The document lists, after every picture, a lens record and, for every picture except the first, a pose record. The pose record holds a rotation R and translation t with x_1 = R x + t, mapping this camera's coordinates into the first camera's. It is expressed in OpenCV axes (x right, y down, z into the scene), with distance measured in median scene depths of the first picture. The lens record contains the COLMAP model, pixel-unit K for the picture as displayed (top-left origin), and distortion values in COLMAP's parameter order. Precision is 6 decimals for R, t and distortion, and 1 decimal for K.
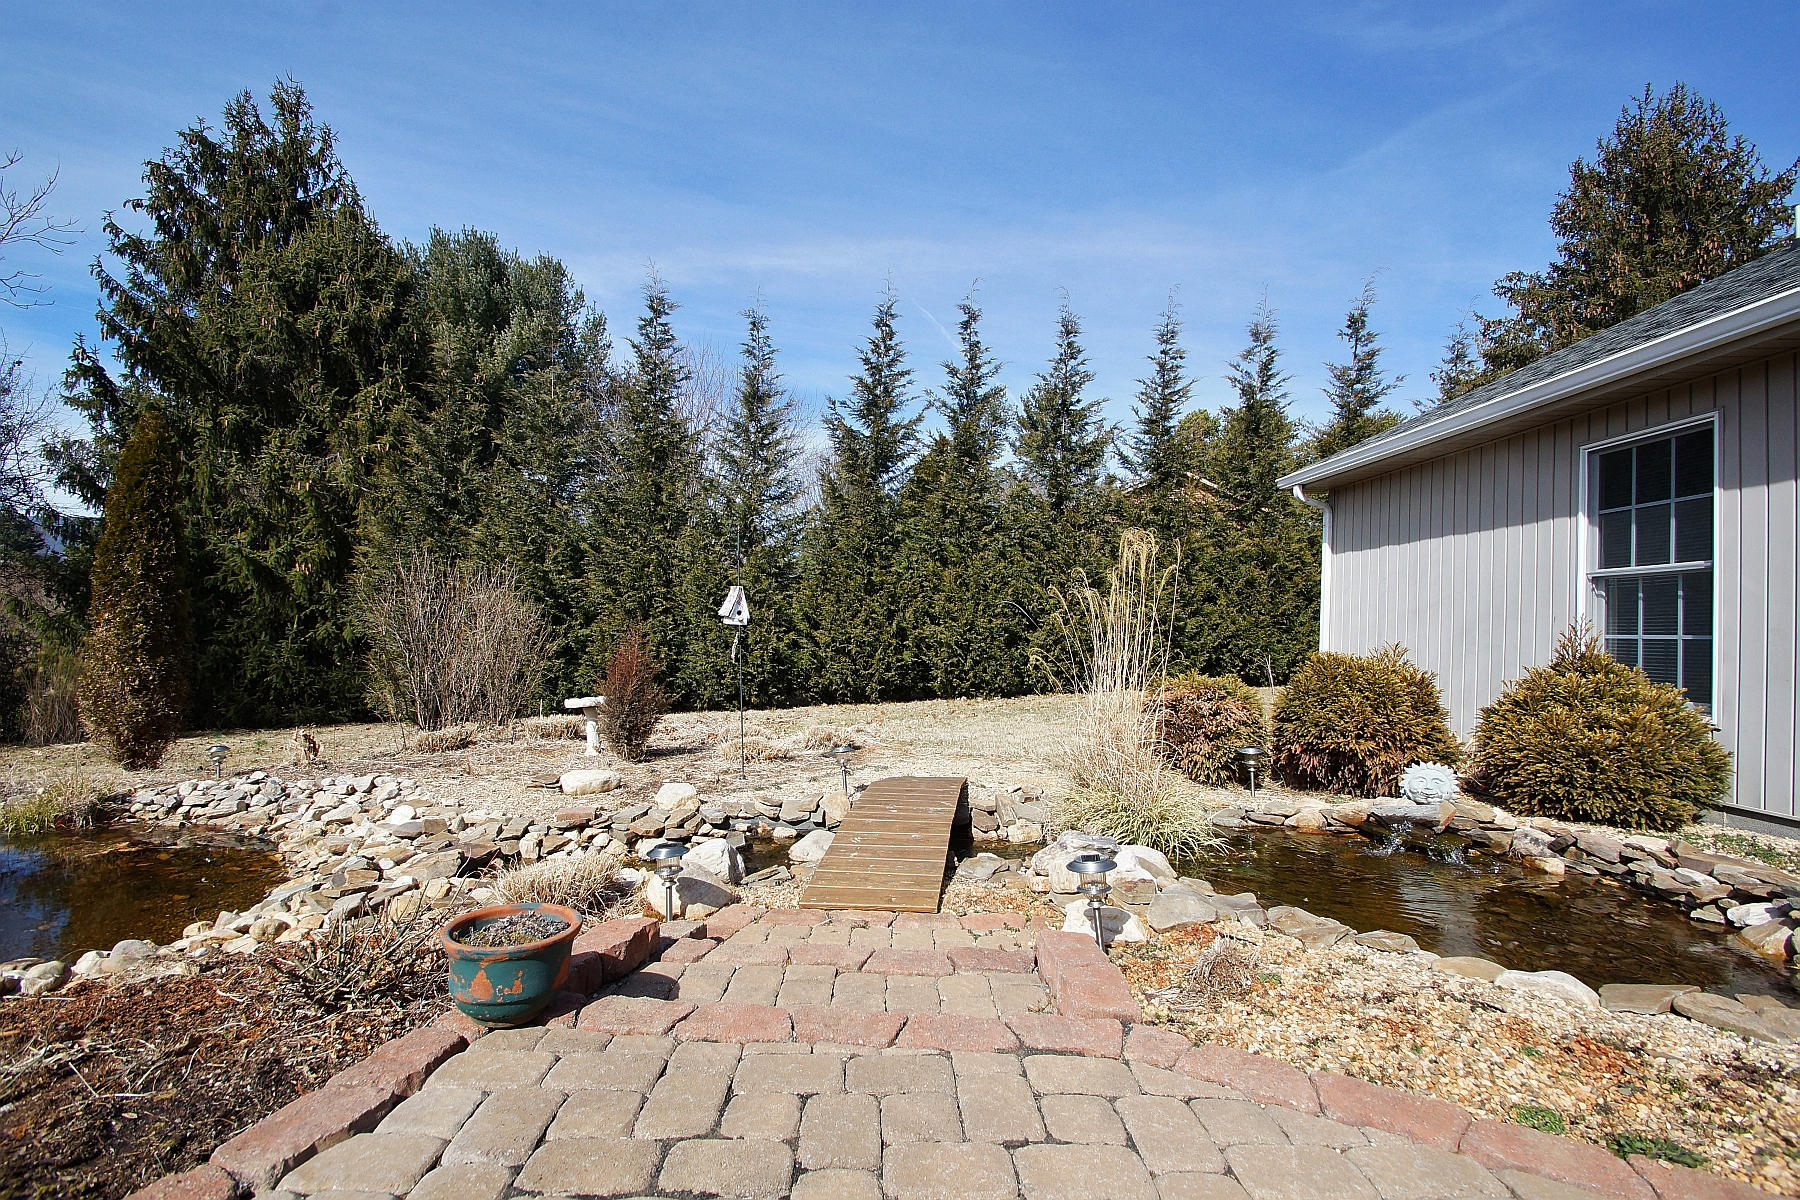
lens RADIAL K [[795.7, 0, 894.5], [0, 795.7, 612.8], [0, 0, 1]] dist [0.017055, -0.017912]
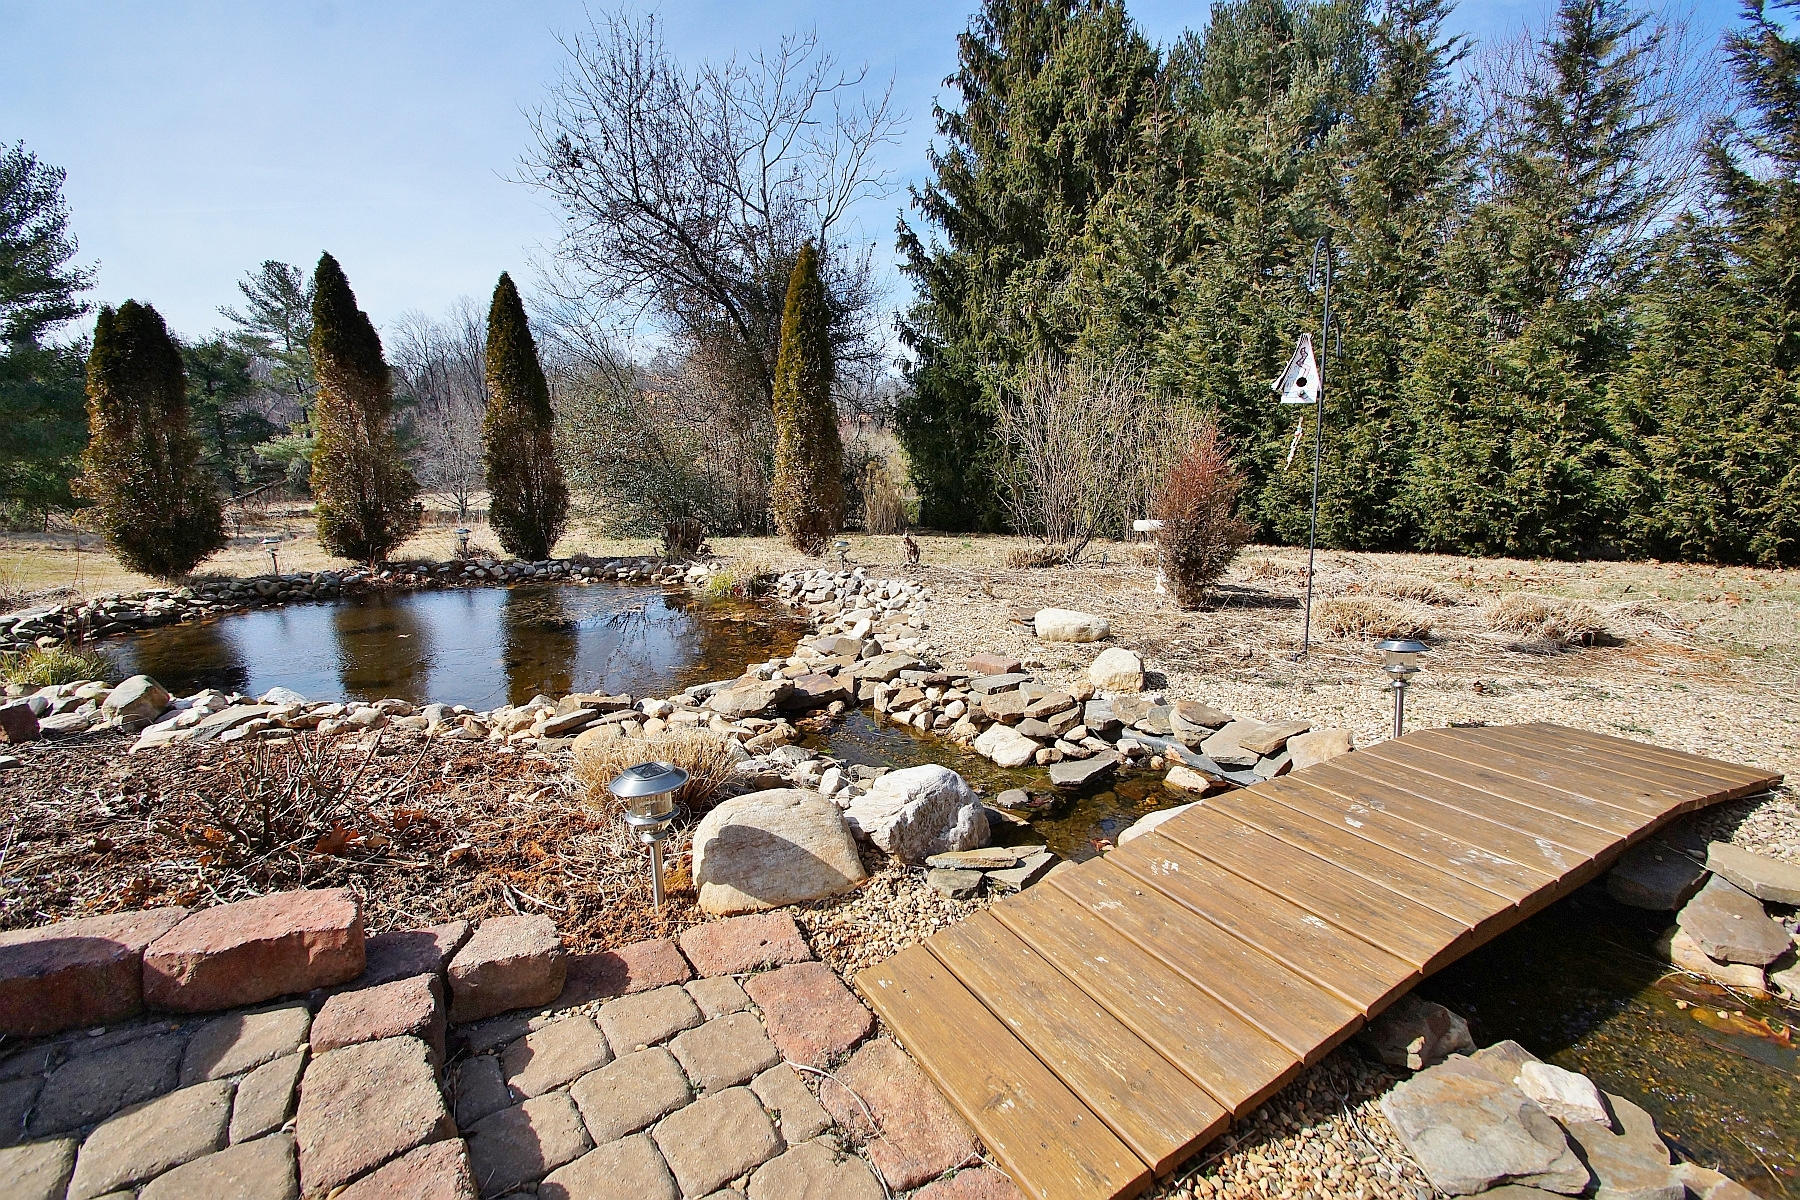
lens RADIAL K [[795.7, 0, 894.5], [0, 795.7, 612.8], [0, 0, 1]] dist [0.017055, -0.017912]
pose [[0.601928, 0.147885, -0.784737, 0.047815], [0.023295, 0.979032, 0.202369, 0.017847], [0.798211, -0.140092, 0.585862, 0.179199]]
